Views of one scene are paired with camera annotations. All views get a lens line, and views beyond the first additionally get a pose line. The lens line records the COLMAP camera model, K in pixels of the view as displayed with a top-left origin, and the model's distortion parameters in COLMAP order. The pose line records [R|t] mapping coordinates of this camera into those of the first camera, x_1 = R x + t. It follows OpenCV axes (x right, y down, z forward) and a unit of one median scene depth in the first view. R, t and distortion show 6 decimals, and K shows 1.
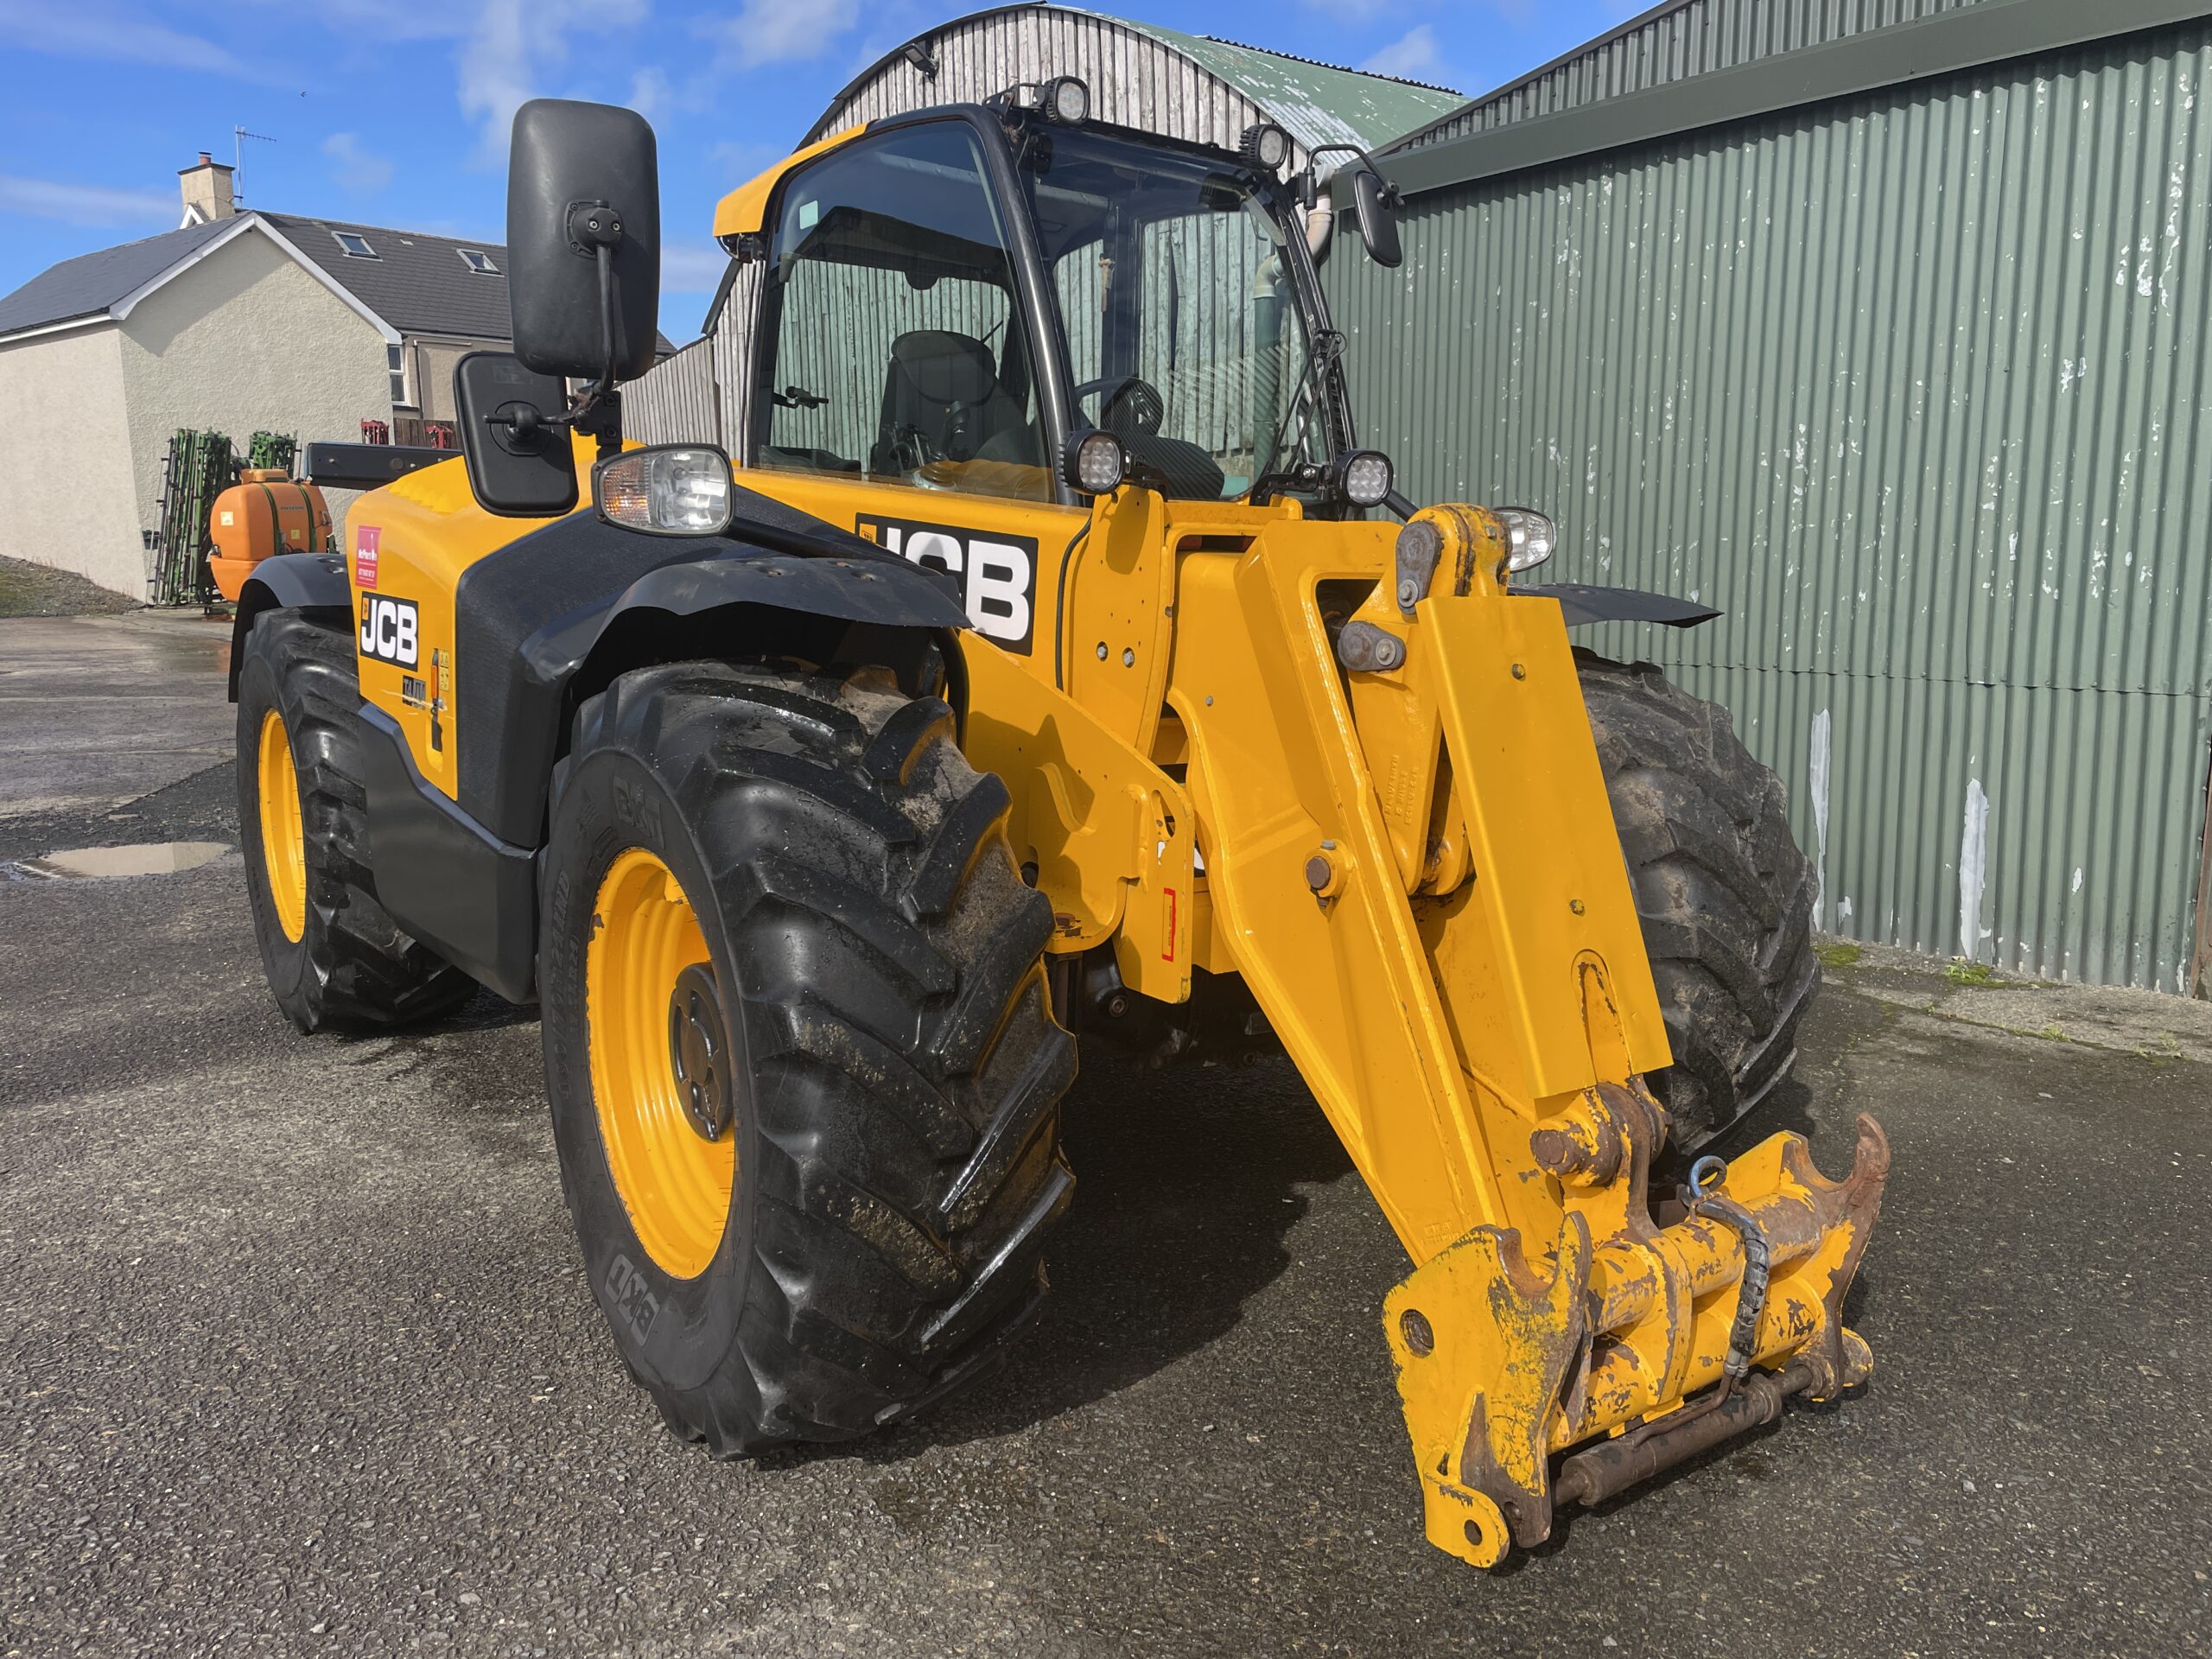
lens RADIAL K [[1673.3, 0, 1106.0], [0, 1673.3, 829.5], [0, 0, 1]] dist [0.084795, -0.109075]
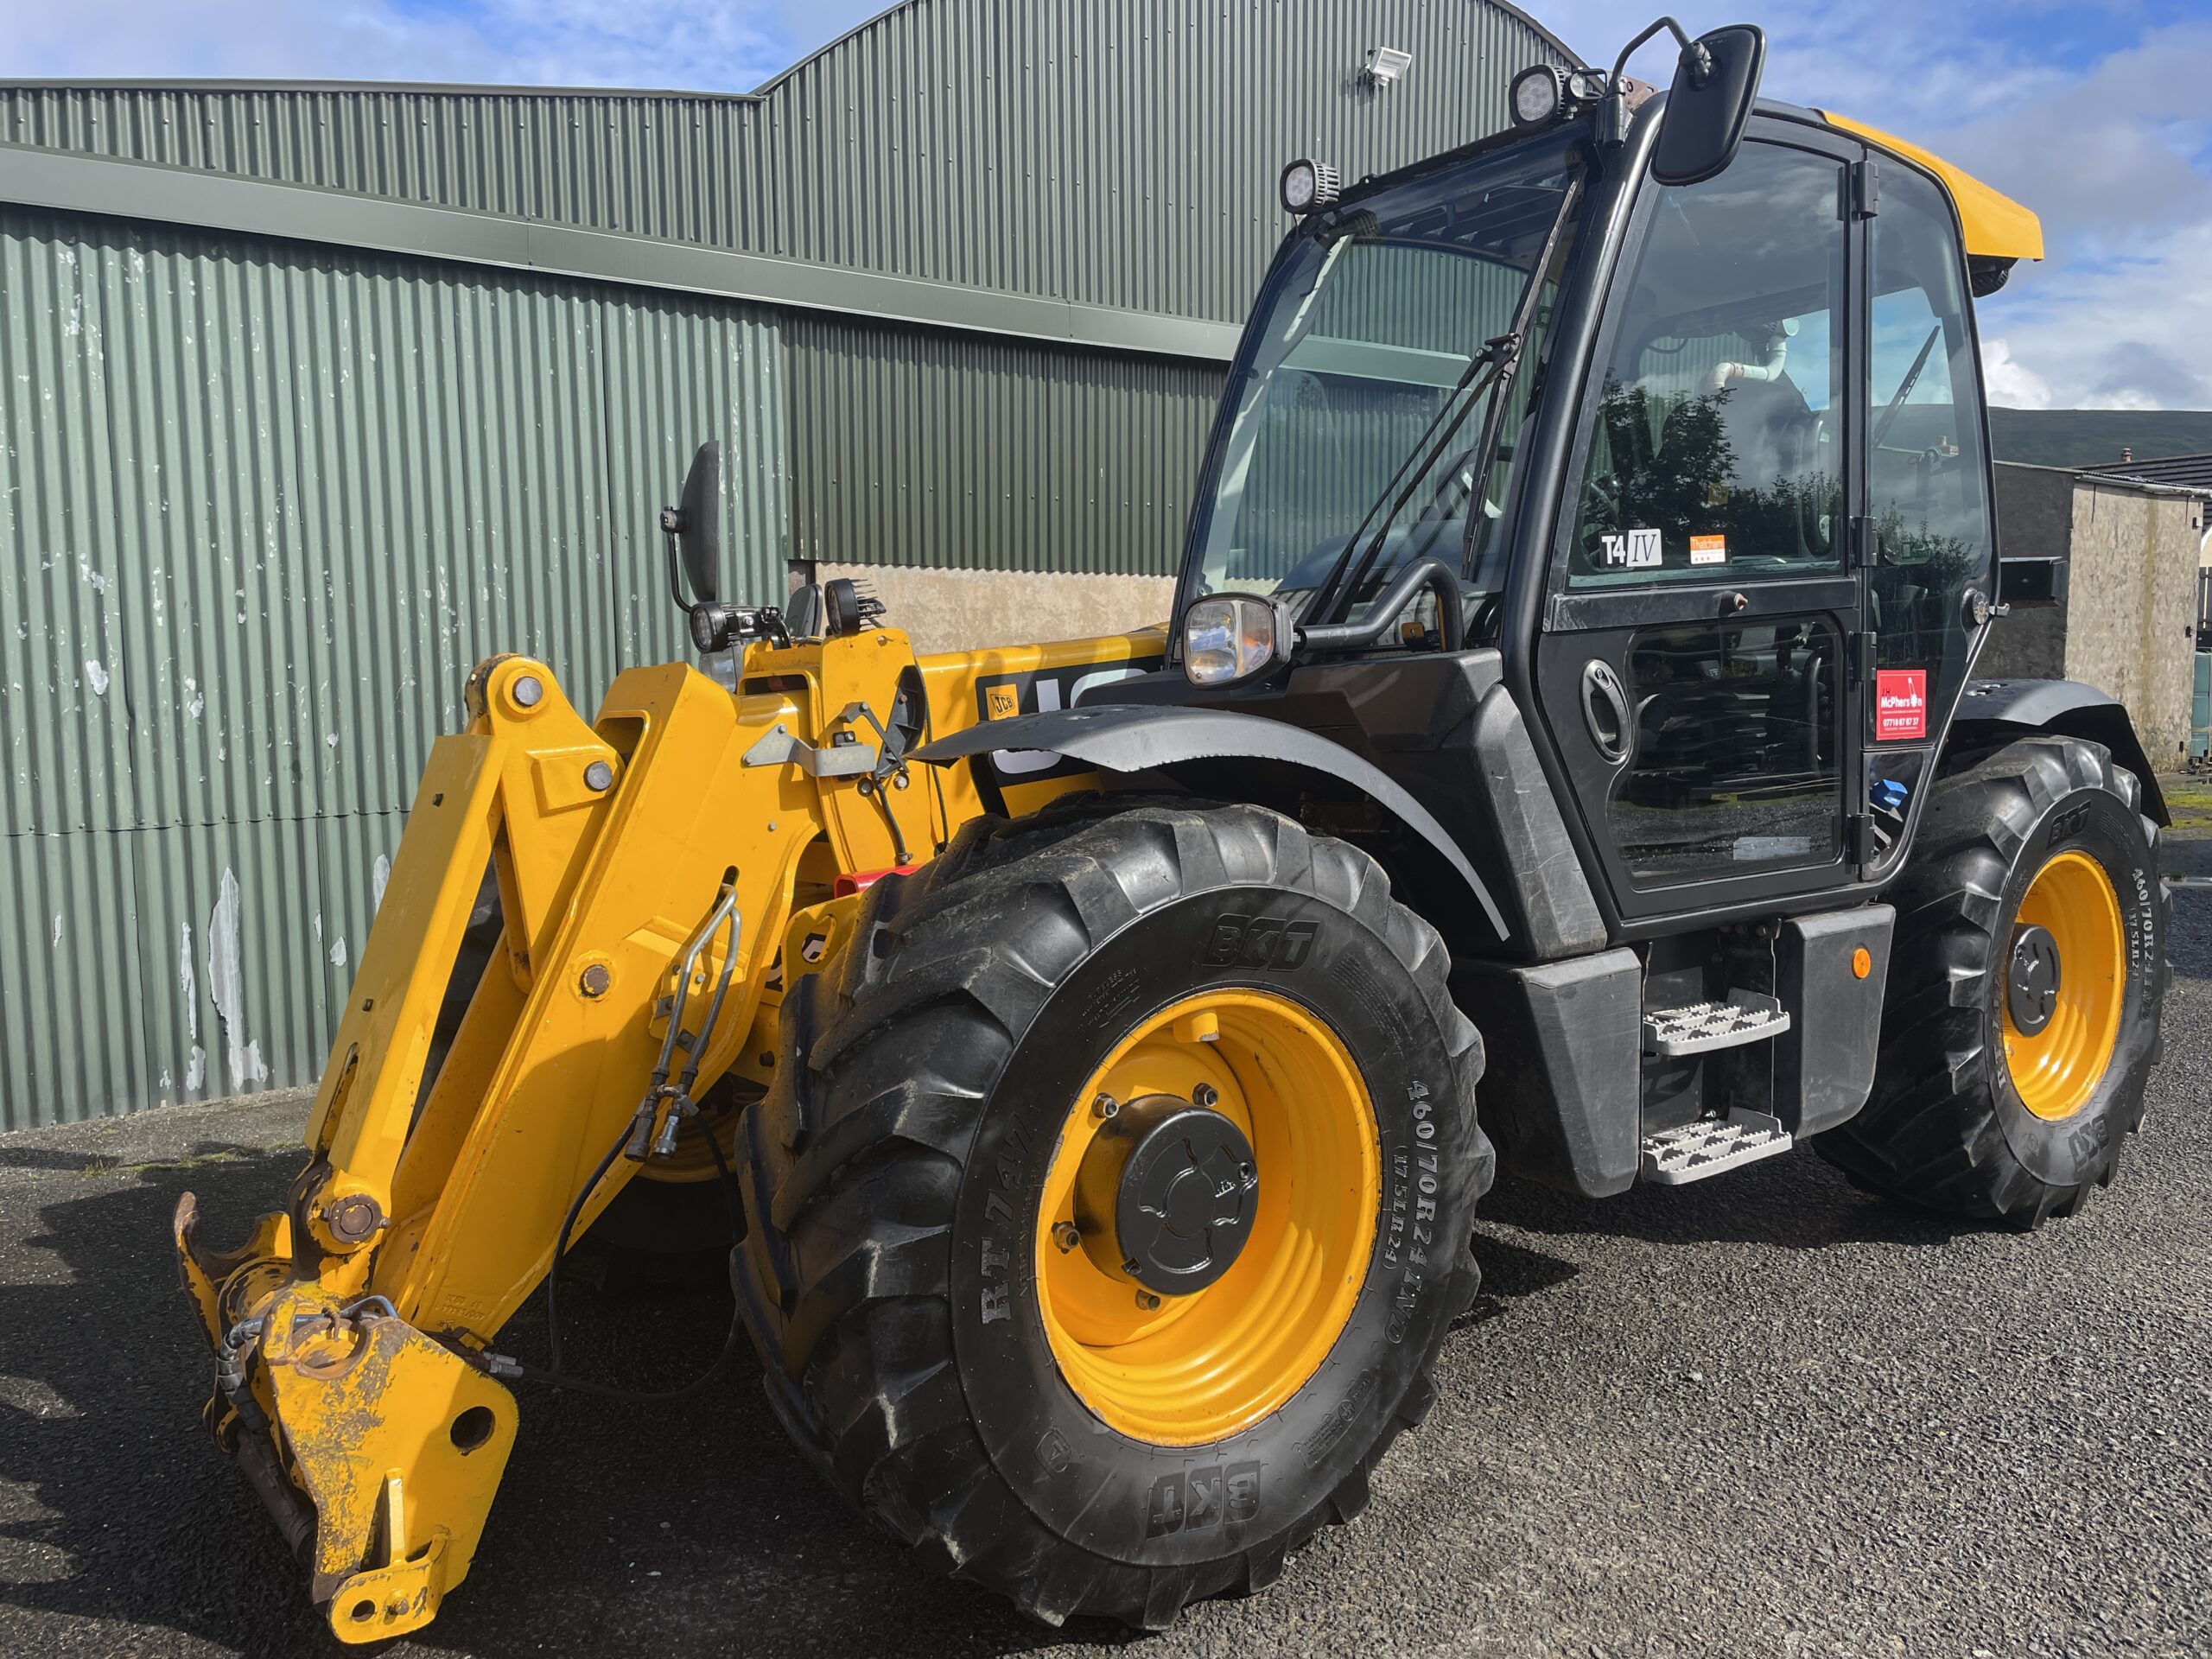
lens RADIAL K [[1673.2, 0, 1095.3], [0, 1673.2, 819.7], [0, 0, 1]] dist [0.081853, -0.106268]
pose [[-0.020729, -0.089817, 0.995743, -0.462117], [0.183461, 0.978703, 0.092099, -0.084432], [-0.982808, 0.184589, -0.003809, 0.486338]]
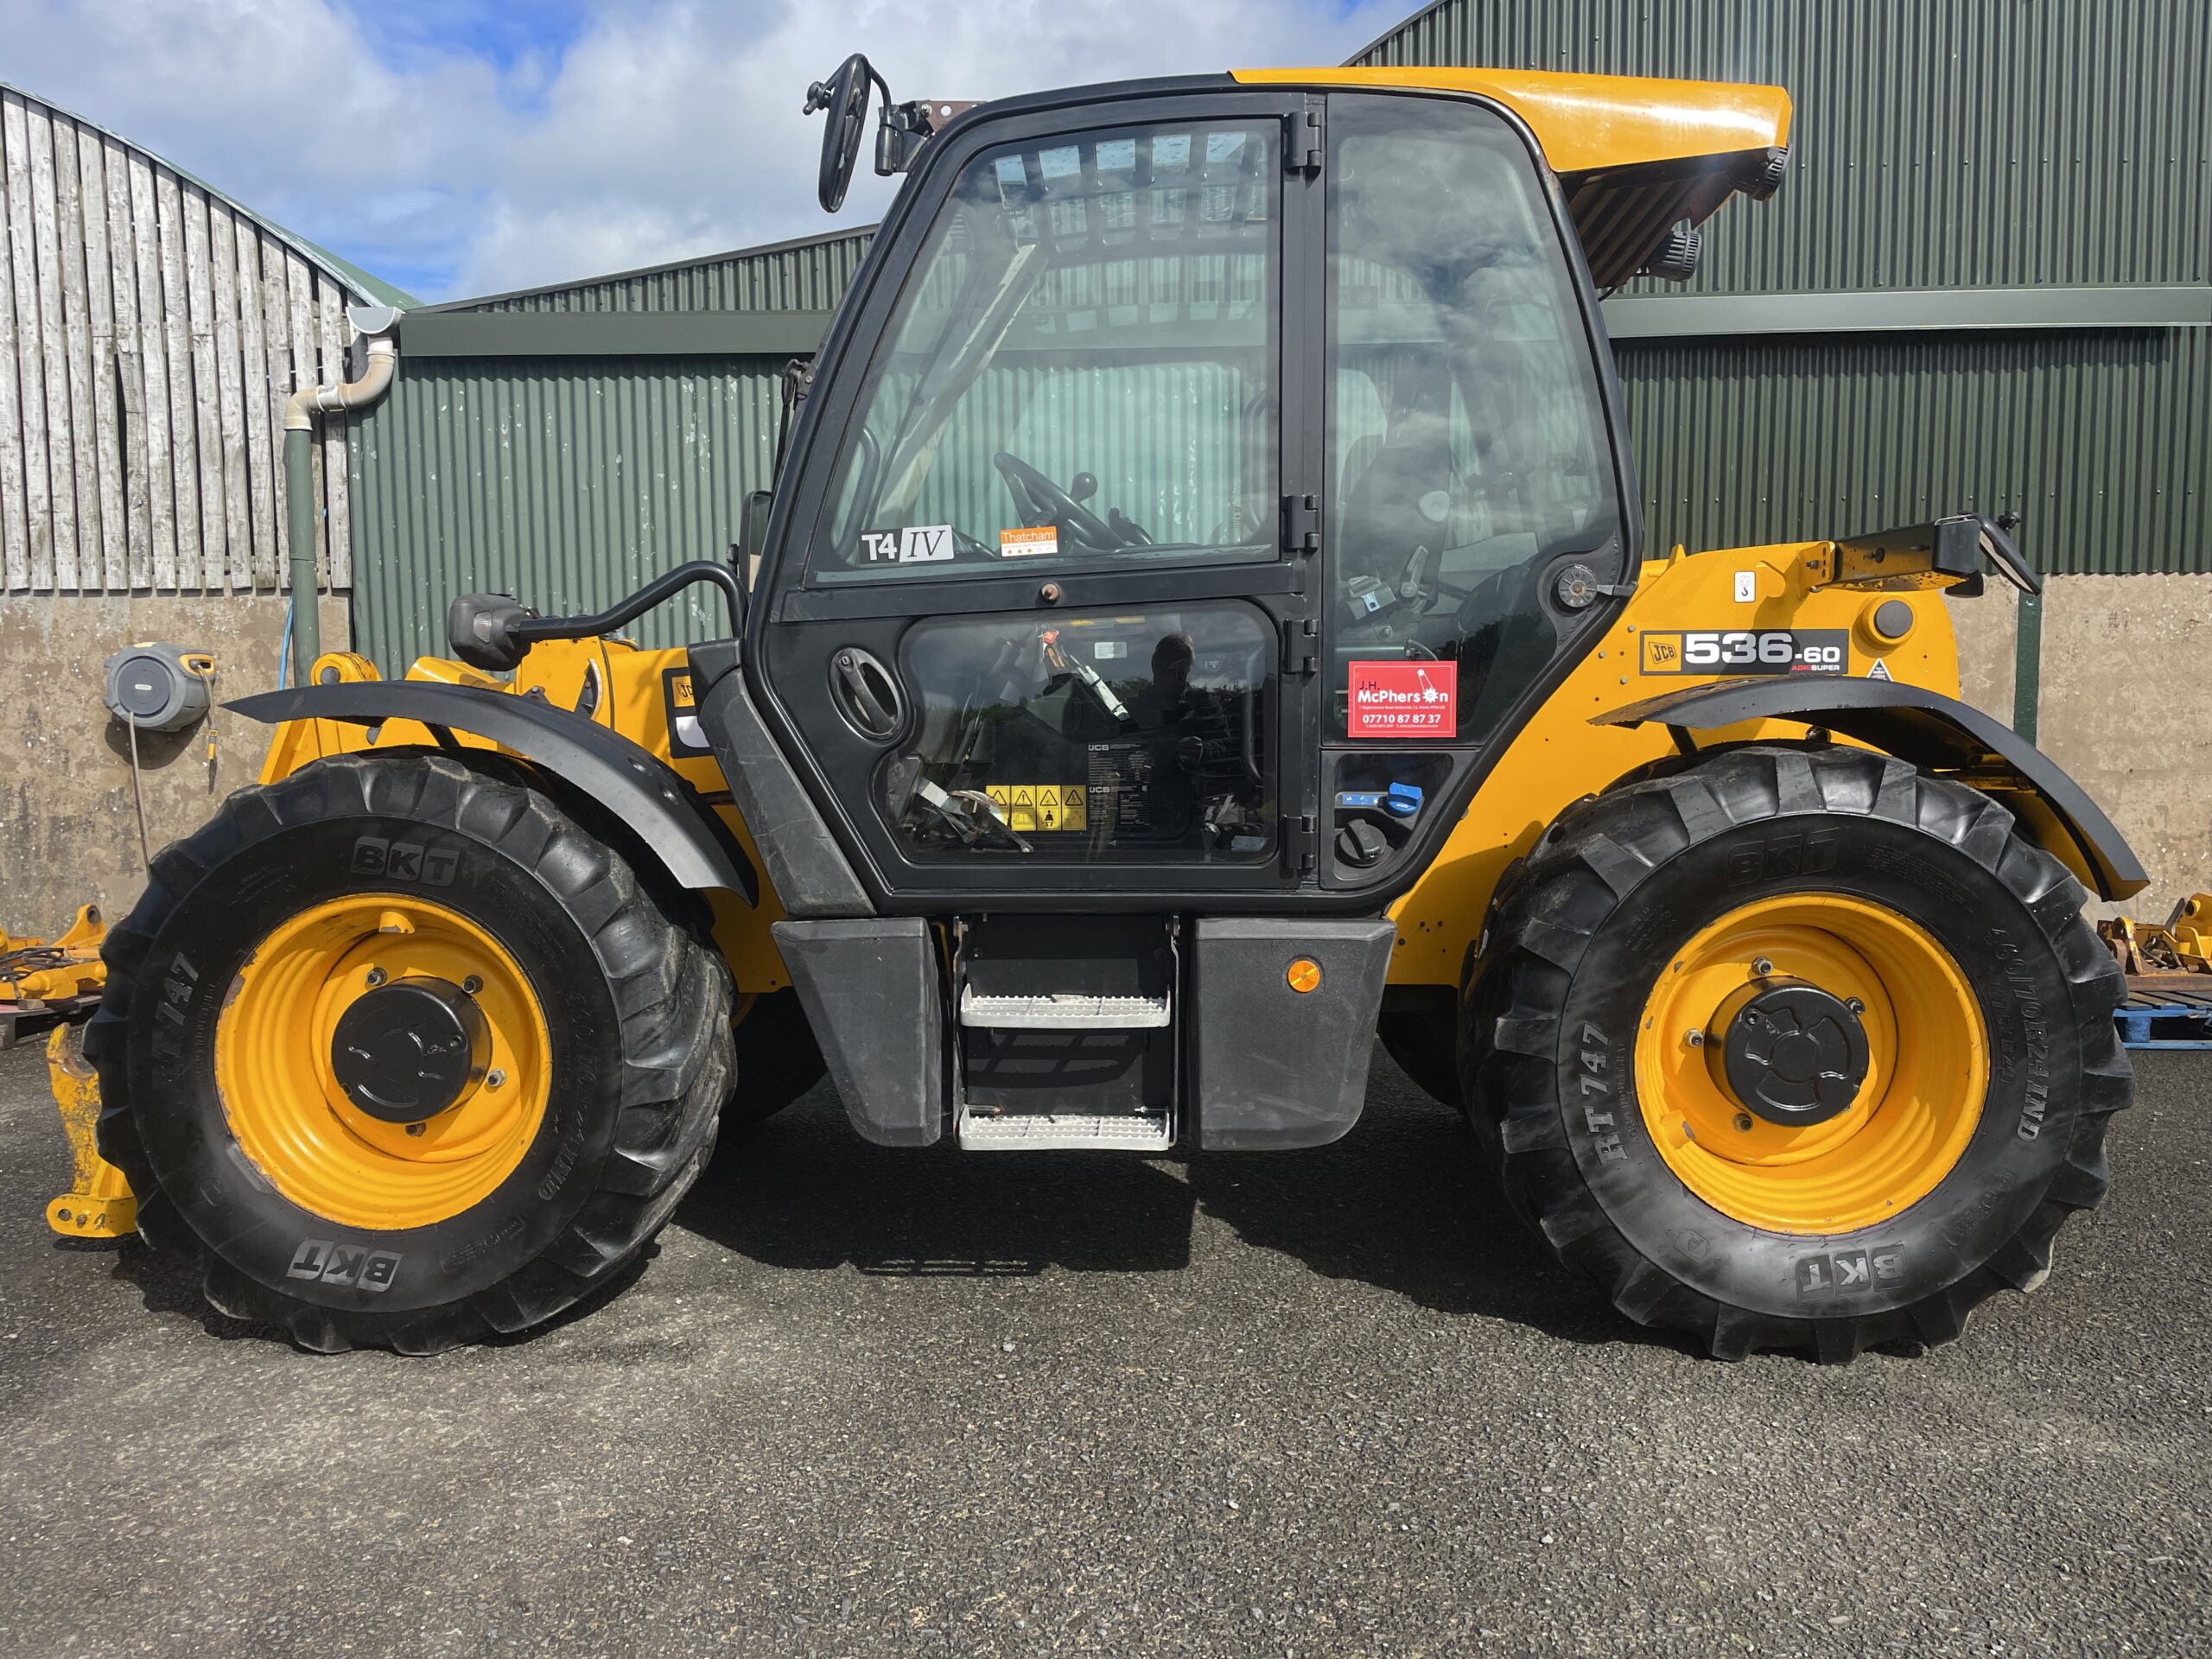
lens RADIAL K [[1673.3, 0, 1106.0], [0, 1673.3, 829.5], [0, 0, 1]] dist [0.084795, -0.109075]
pose [[0.614667, -0.061603, 0.786378, -0.382864], [0.140412, 0.989568, -0.032231, -0.006424], [-0.776189, 0.130228, 0.616905, 0.111783]]
